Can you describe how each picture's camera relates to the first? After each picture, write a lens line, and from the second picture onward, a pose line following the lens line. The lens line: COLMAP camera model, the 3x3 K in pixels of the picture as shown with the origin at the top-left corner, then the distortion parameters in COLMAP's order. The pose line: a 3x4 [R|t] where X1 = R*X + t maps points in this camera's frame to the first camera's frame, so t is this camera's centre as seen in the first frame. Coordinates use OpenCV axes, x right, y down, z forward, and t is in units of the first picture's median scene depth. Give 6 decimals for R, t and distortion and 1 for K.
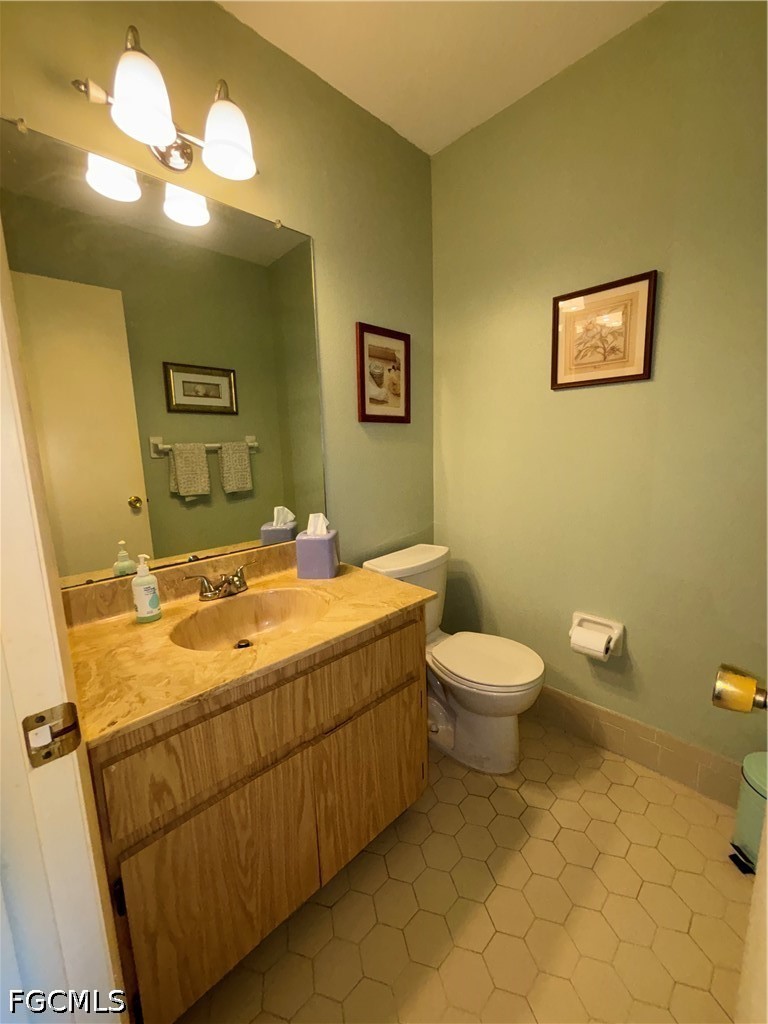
lens RADIAL K [[411.1, 0, 383.4], [0, 411.1, 510.3], [0, 0, 1]] dist [-0.021549, 0.000409]
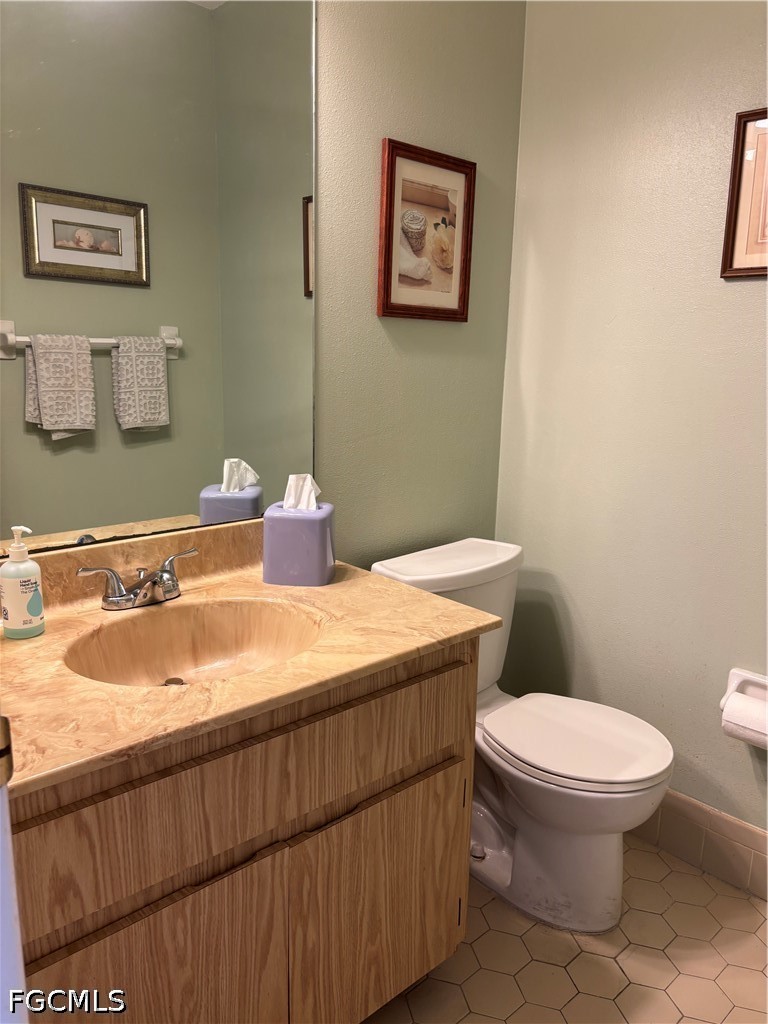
lens RADIAL K [[780.3, 0, 387.2], [0, 780.3, 515.1], [0, 0, 1]] dist [-0.002563, -0.034283]
pose [[0.998572, 0.053229, -0.004602, -0.031310], [-0.052931, 0.997329, 0.050330, 0.004073], [0.007269, -0.050014, 0.998722, -0.102463]]
